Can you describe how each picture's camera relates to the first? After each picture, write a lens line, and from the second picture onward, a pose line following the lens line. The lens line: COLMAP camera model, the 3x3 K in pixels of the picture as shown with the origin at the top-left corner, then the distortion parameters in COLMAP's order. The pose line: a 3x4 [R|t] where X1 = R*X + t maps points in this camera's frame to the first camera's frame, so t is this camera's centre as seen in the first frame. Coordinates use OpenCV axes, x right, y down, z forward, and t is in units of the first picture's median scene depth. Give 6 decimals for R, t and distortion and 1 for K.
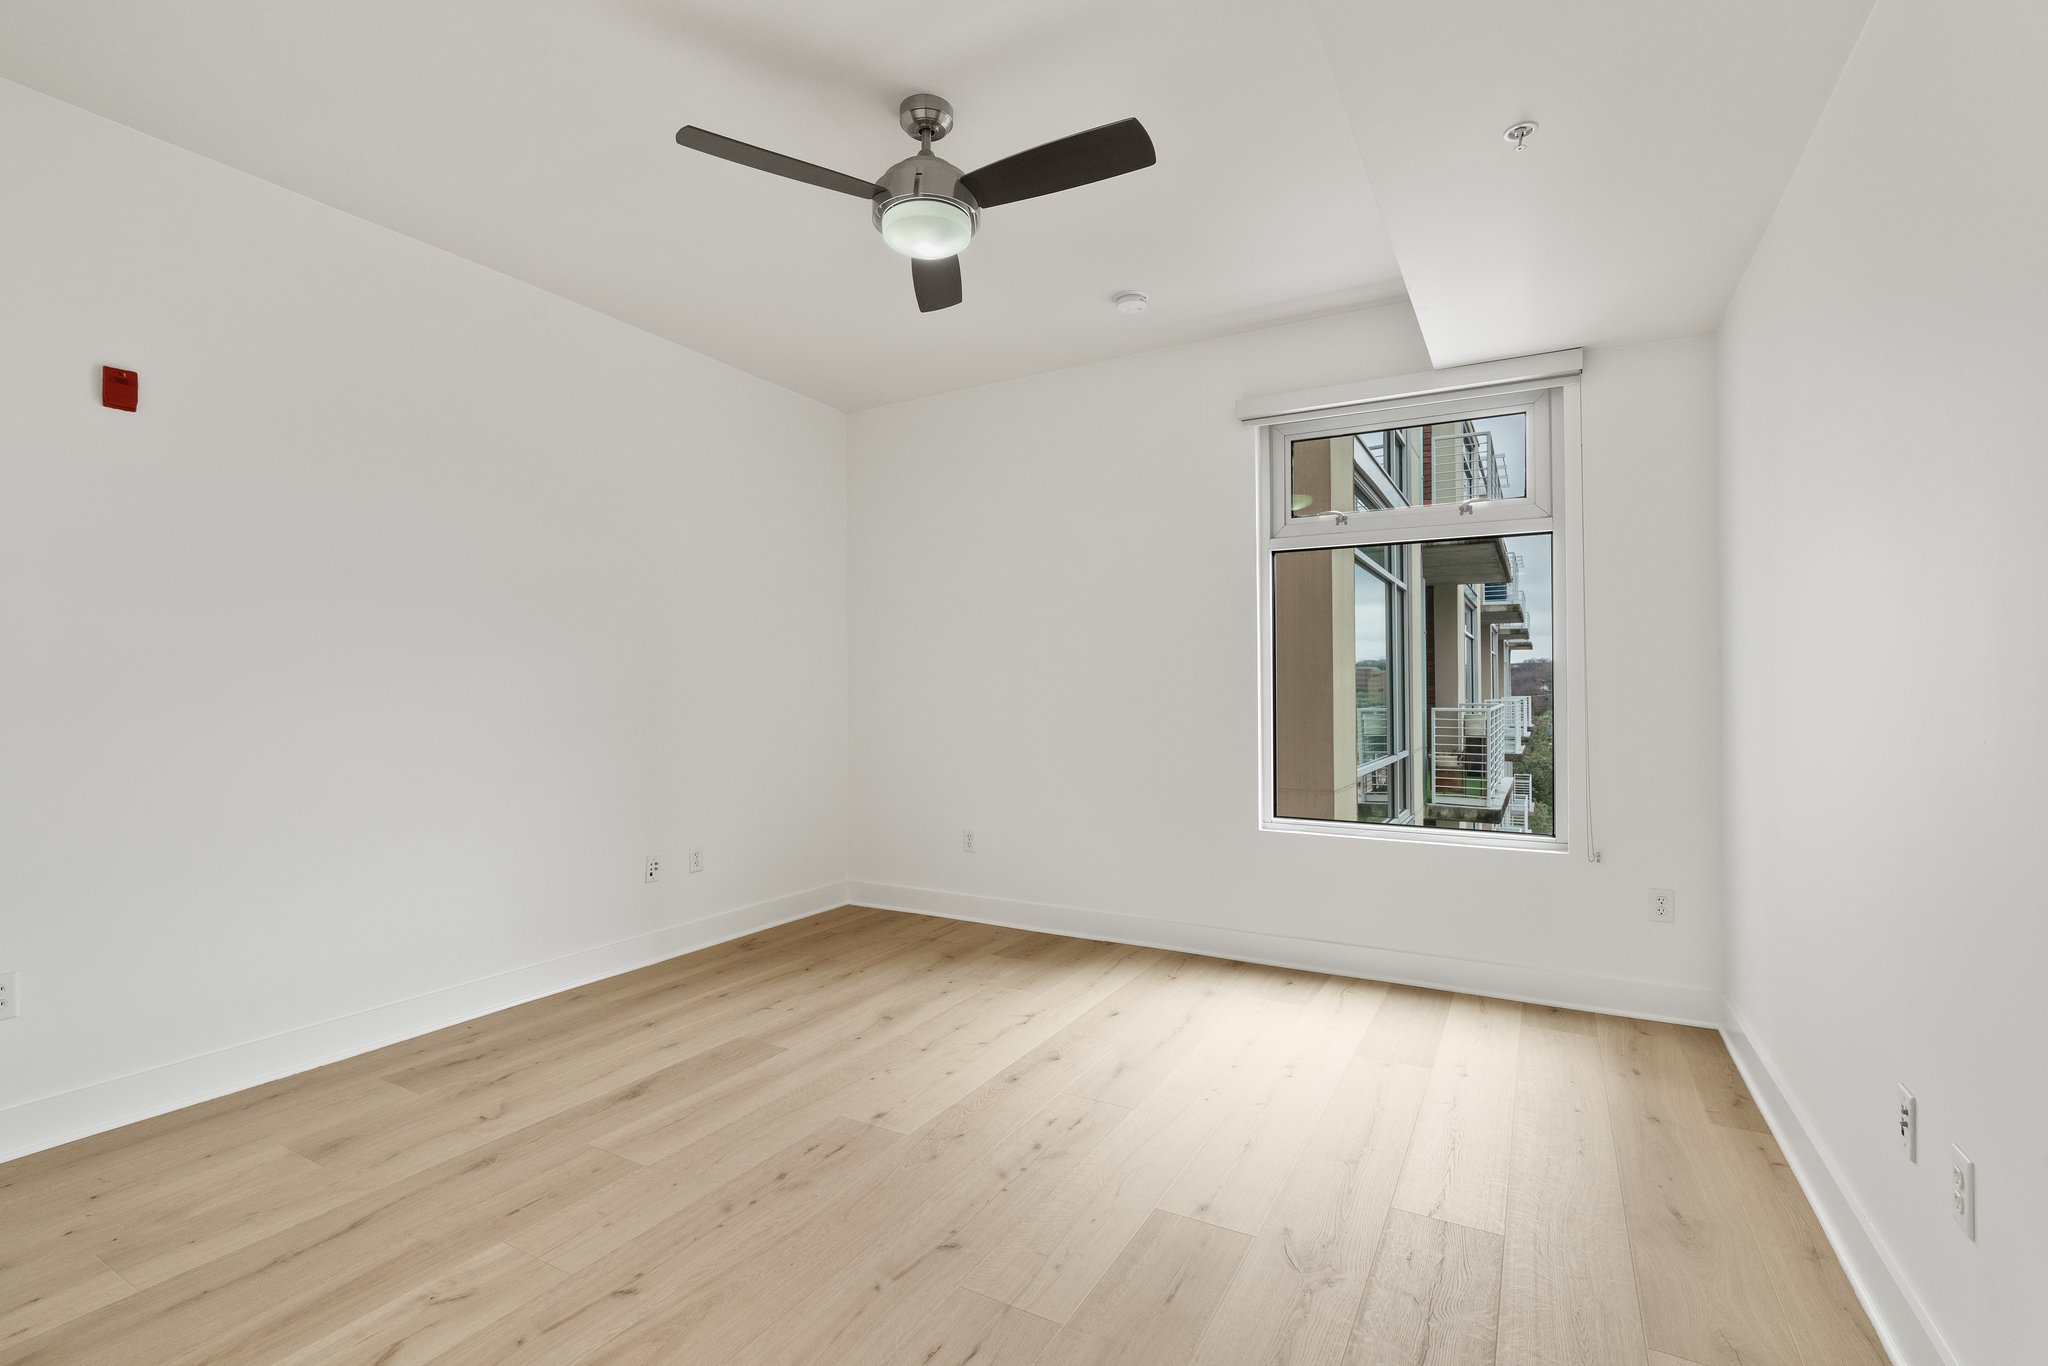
lens RADIAL K [[925.4, 0, 1023.7], [0, 925.4, 691.0], [0, 0, 1]] dist [-0.010820, 0.006250]
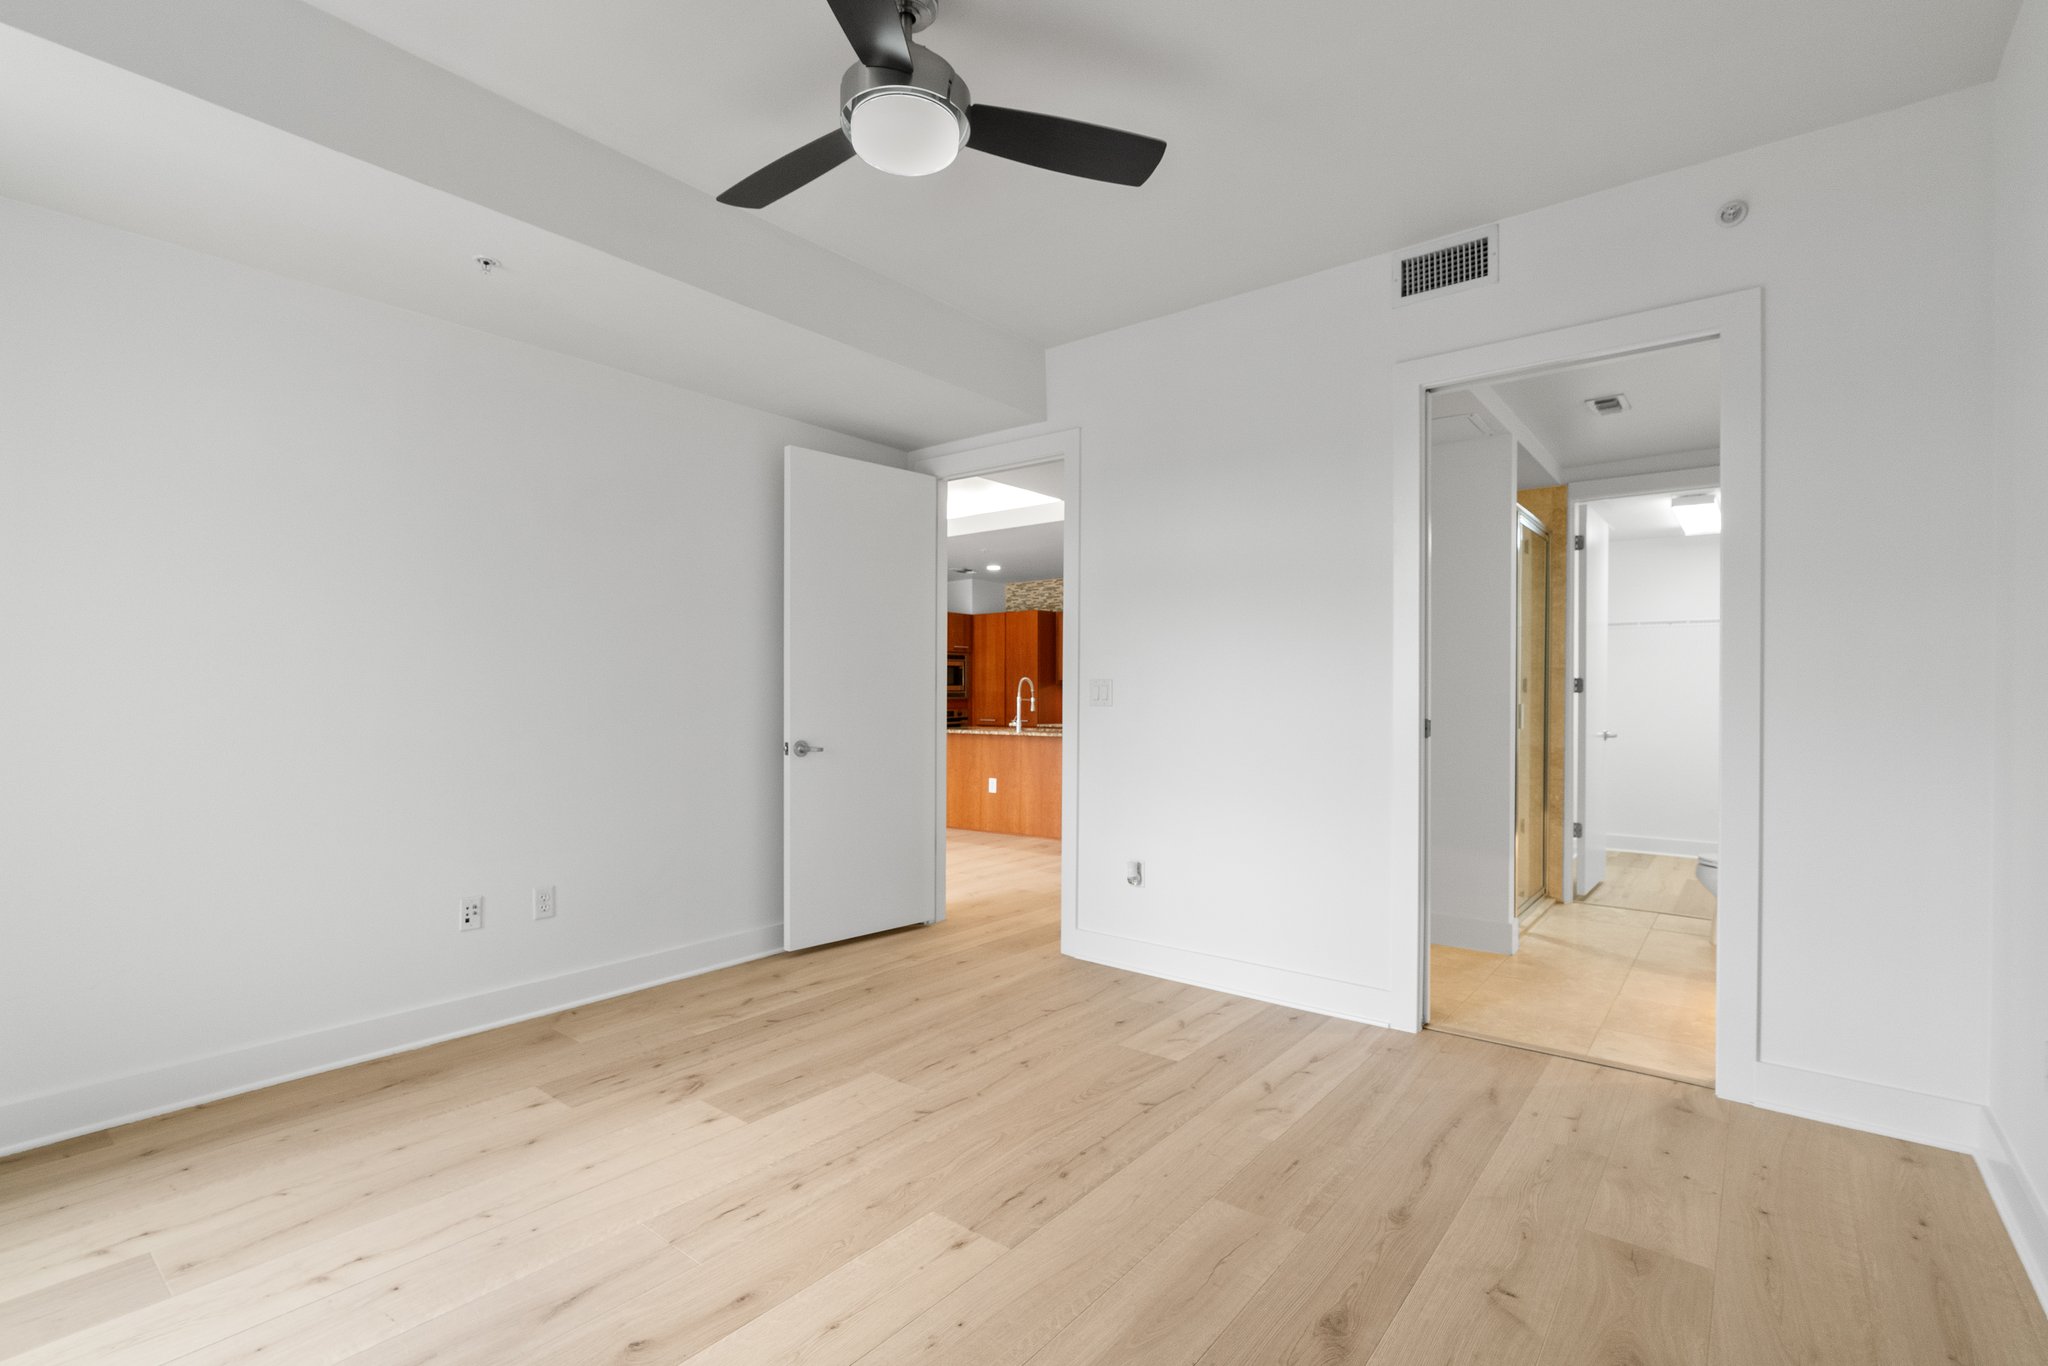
lens RADIAL K [[925.4, 0, 1038.1], [0, 925.4, 695.6], [0, 0, 1]] dist [-0.010820, 0.006250]
pose [[-0.989250, 0.003385, 0.146194, -0.355632], [0.002773, 0.999987, -0.004386, 0.007258], [-0.146207, -0.003934, -0.989246, 1.857243]]
